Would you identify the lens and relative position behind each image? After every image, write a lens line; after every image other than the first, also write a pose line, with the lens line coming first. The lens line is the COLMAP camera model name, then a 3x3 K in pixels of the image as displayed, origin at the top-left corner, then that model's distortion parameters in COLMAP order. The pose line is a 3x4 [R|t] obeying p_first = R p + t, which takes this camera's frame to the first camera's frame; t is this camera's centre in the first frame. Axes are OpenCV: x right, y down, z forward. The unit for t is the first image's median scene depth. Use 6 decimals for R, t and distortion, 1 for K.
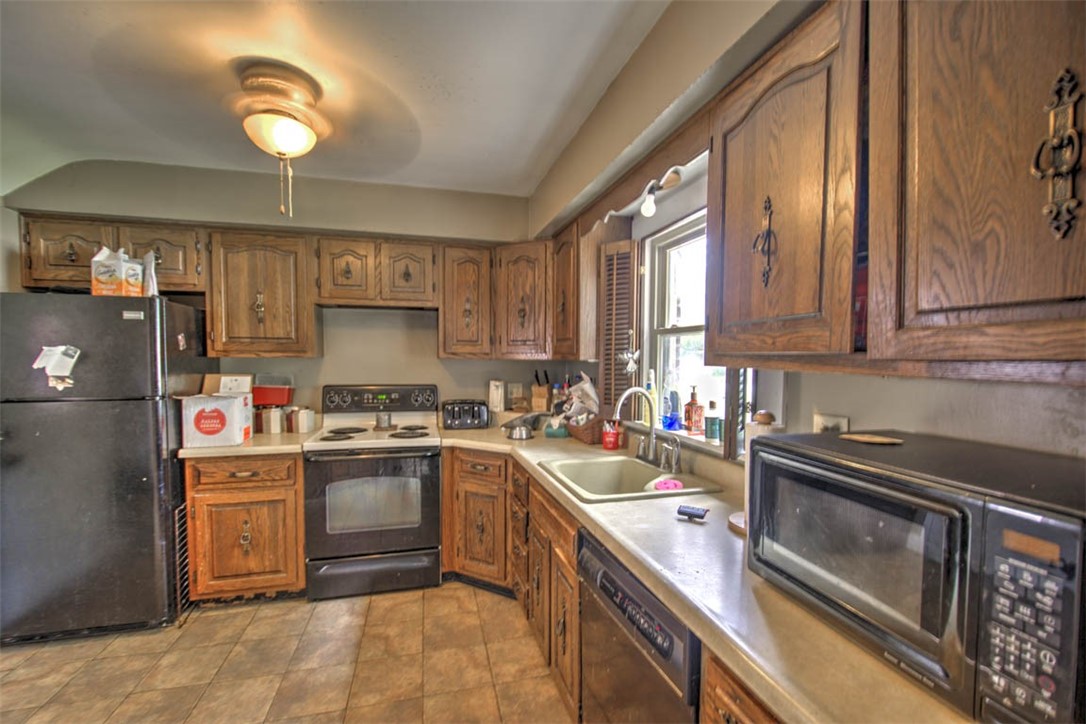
lens RADIAL K [[468.3, 0, 538.9], [0, 468.3, 373.4], [0, 0, 1]] dist [0.001313, 0.000031]
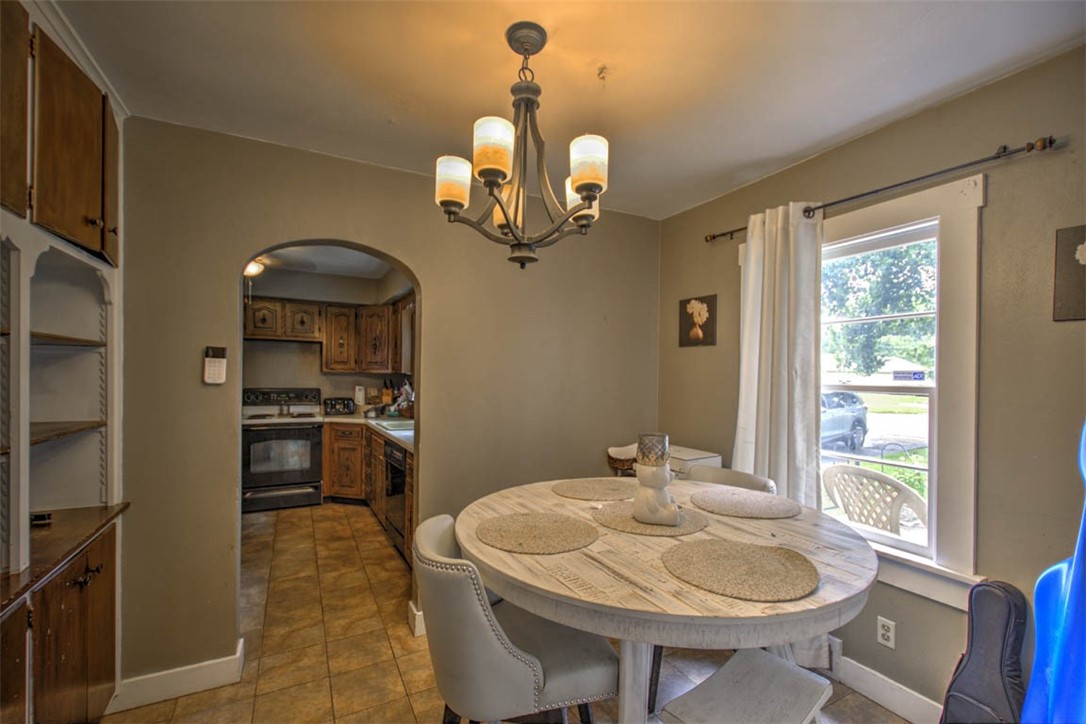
lens RADIAL K [[468.3, 0, 538.9], [0, 468.3, 373.4], [0, 0, 1]] dist [0.001313, 0.000031]
pose [[0.970895, 0.005550, 0.239441, 0.140560], [0.002306, 0.999469, -0.032517, 0.029837], [-0.239494, 0.032123, 0.970366, -0.827739]]
